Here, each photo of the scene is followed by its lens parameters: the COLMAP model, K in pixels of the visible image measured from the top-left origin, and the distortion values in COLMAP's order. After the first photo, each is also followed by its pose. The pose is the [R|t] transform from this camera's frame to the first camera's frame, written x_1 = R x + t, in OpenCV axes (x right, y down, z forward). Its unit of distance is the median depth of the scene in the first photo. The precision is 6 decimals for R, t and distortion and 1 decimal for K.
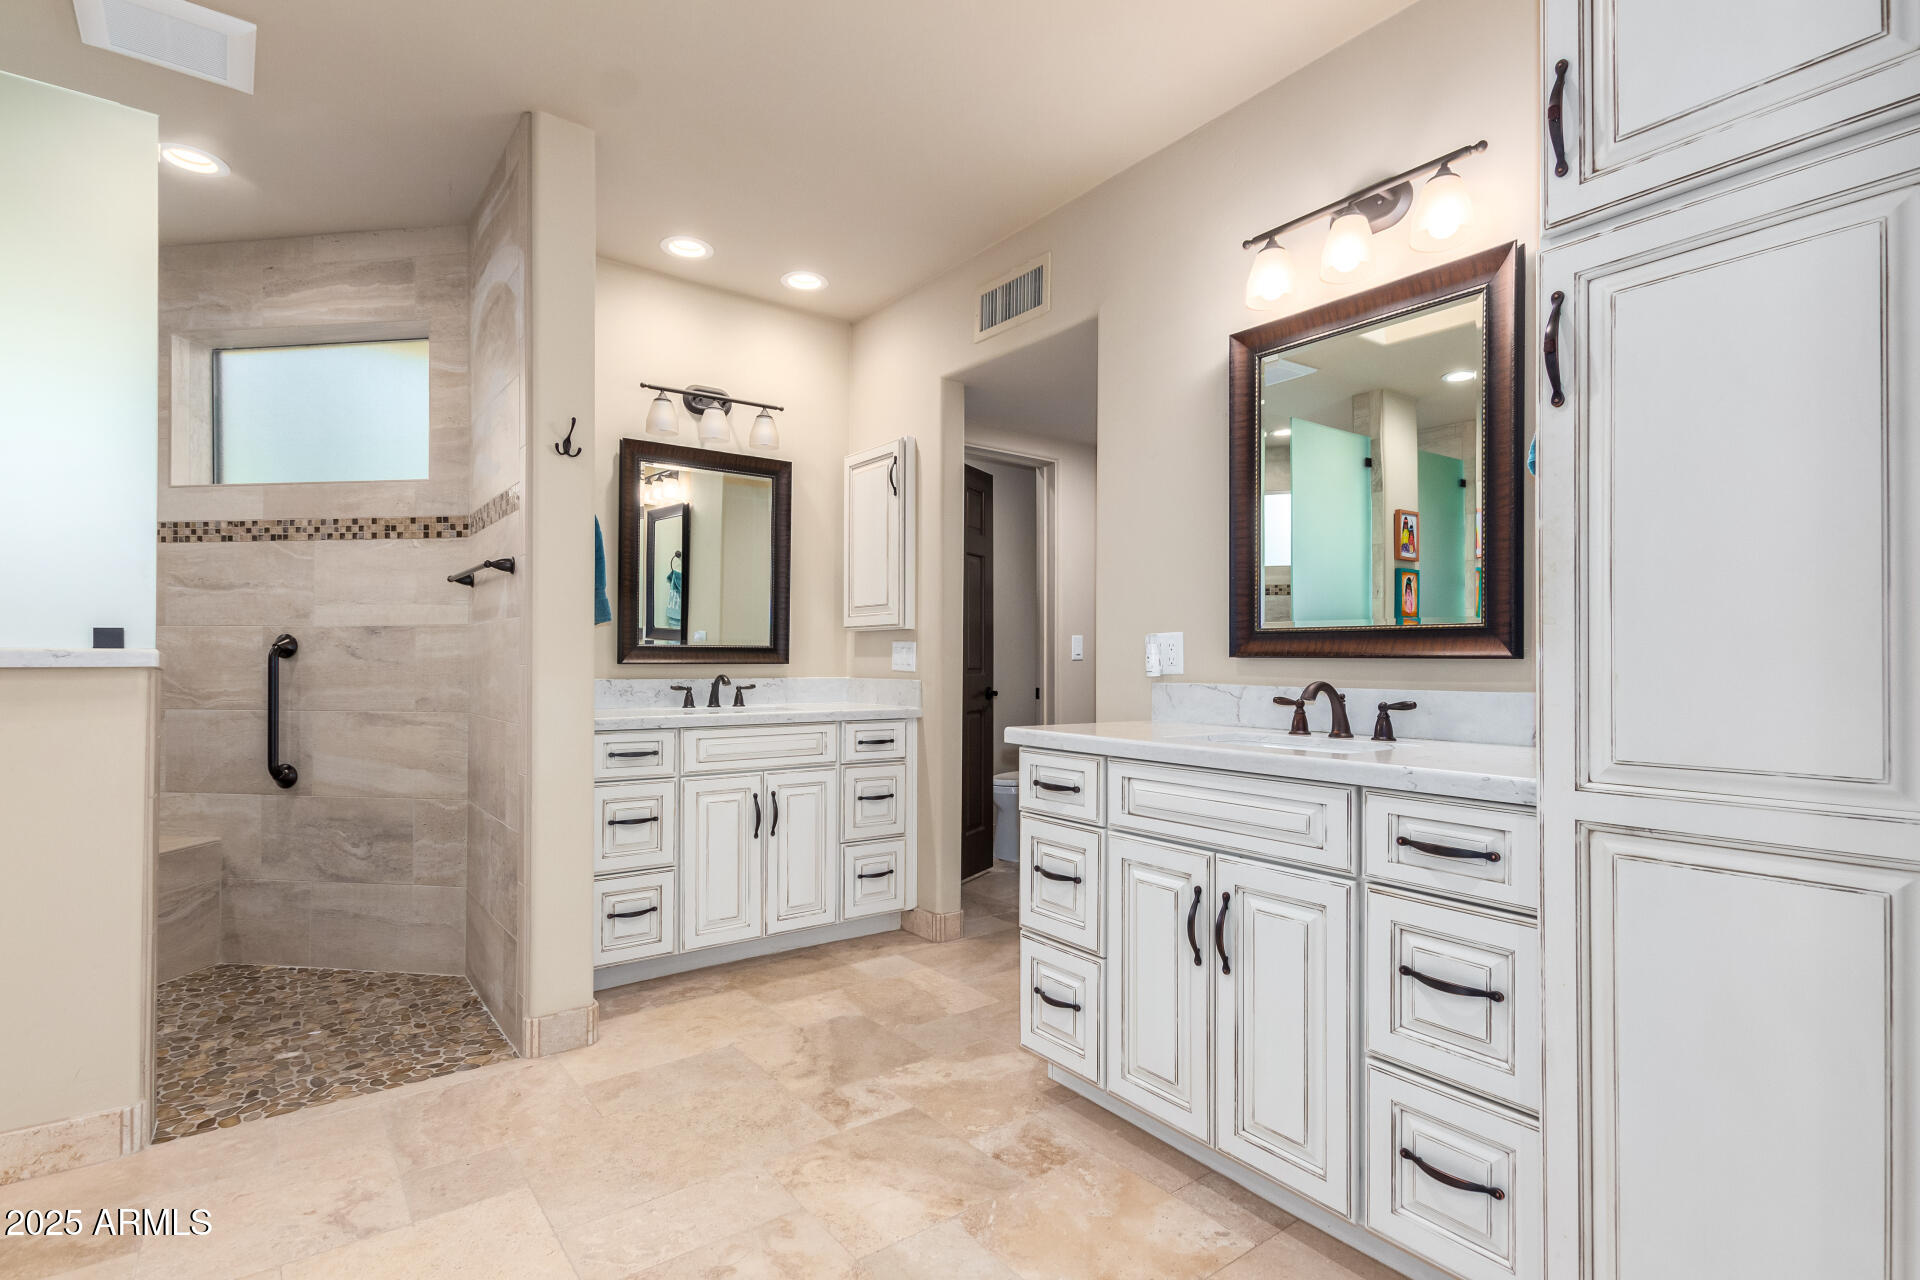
lens RADIAL K [[917.2, 0, 964.7], [0, 917.2, 656.6], [0, 0, 1]] dist [0.017565, -0.000127]
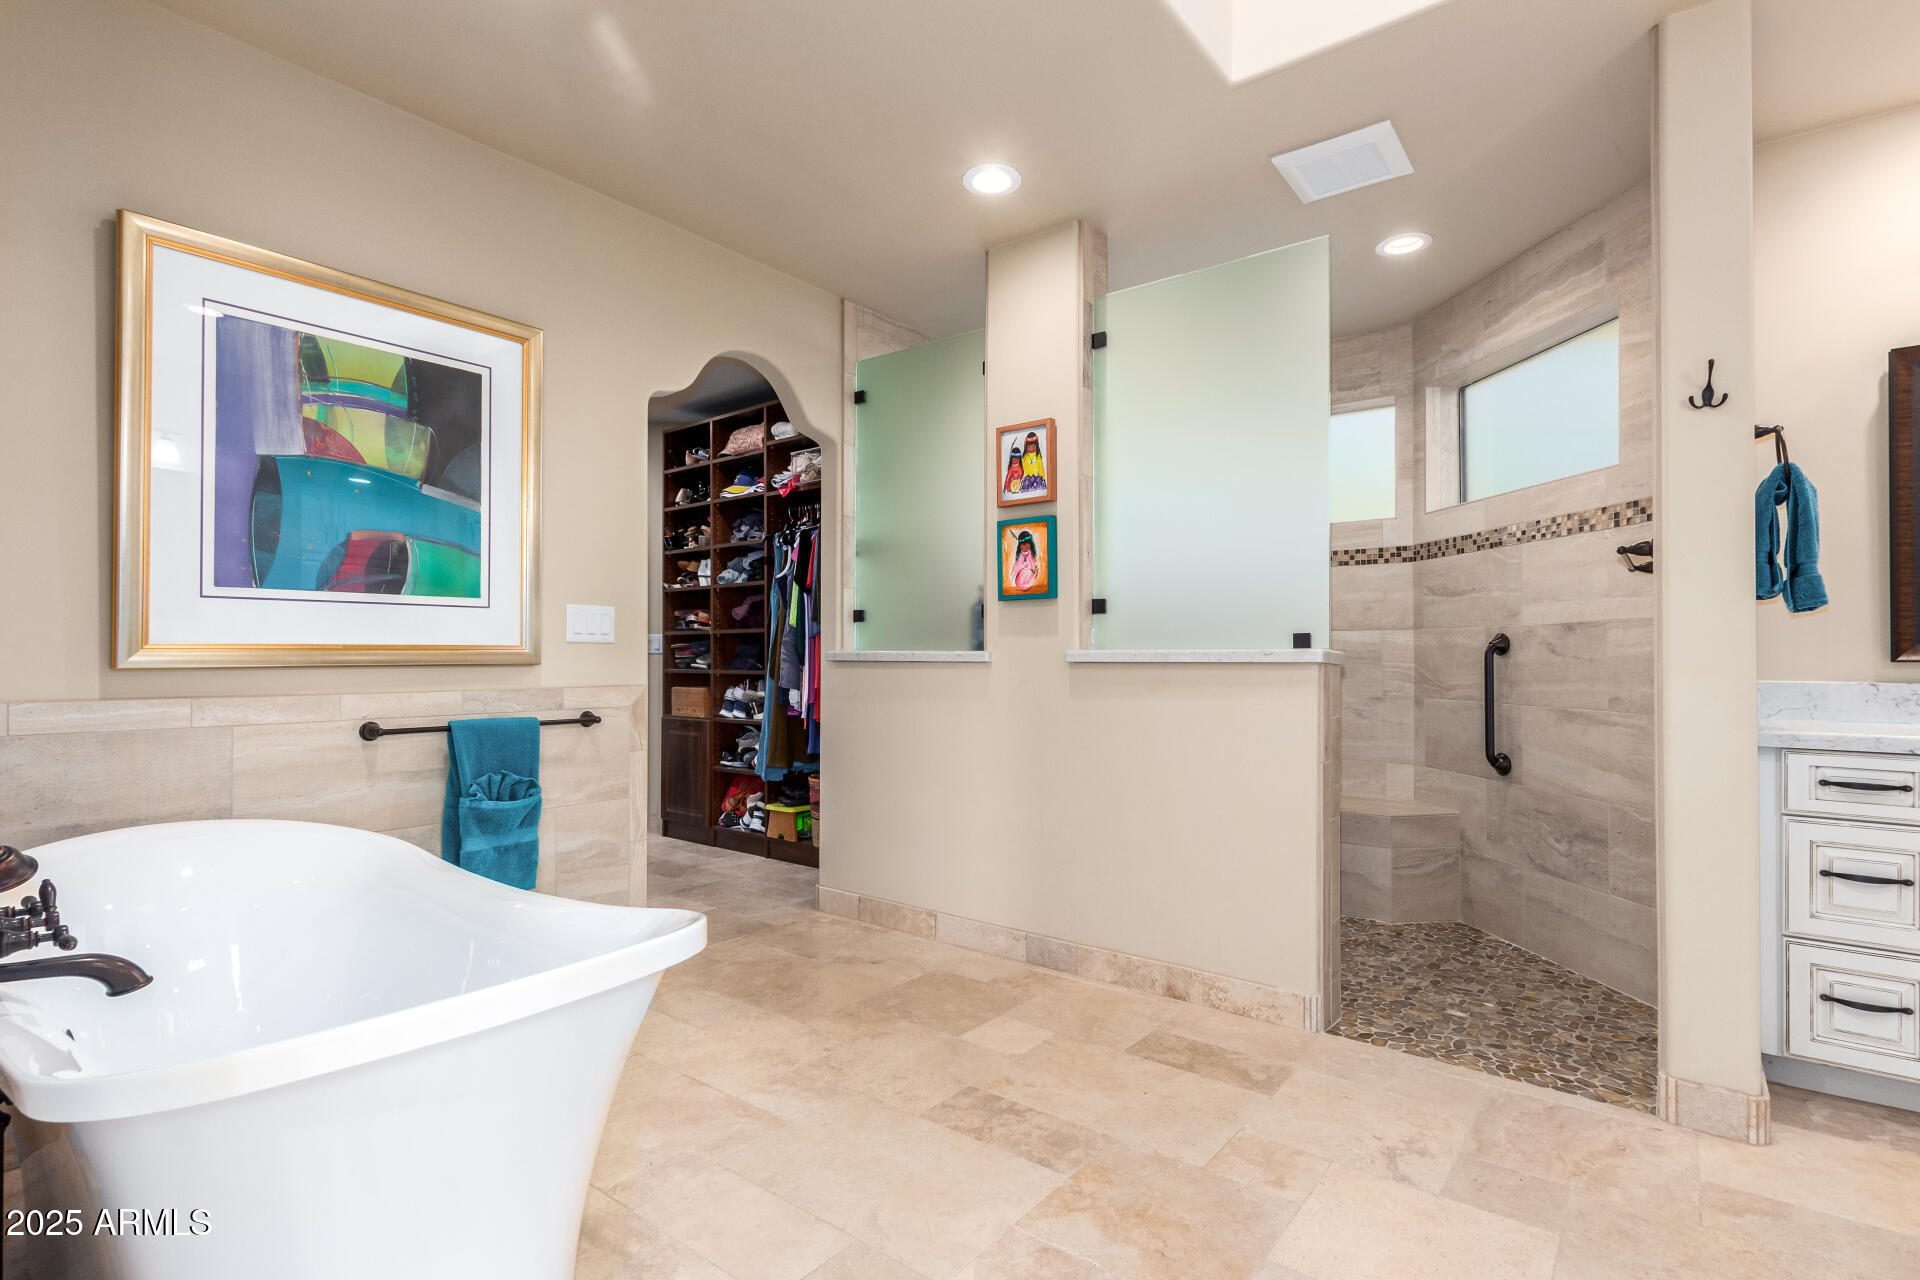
lens RADIAL K [[920.5, 0, 961.7], [0, 920.5, 645.2], [0, 0, 1]] dist [0.002276, -0.000786]
pose [[0.260029, -0.014203, -0.965496, 0.146803], [0.004969, 0.999898, -0.013371, 0.001176], [0.965588, -0.001321, 0.260073, 0.113668]]
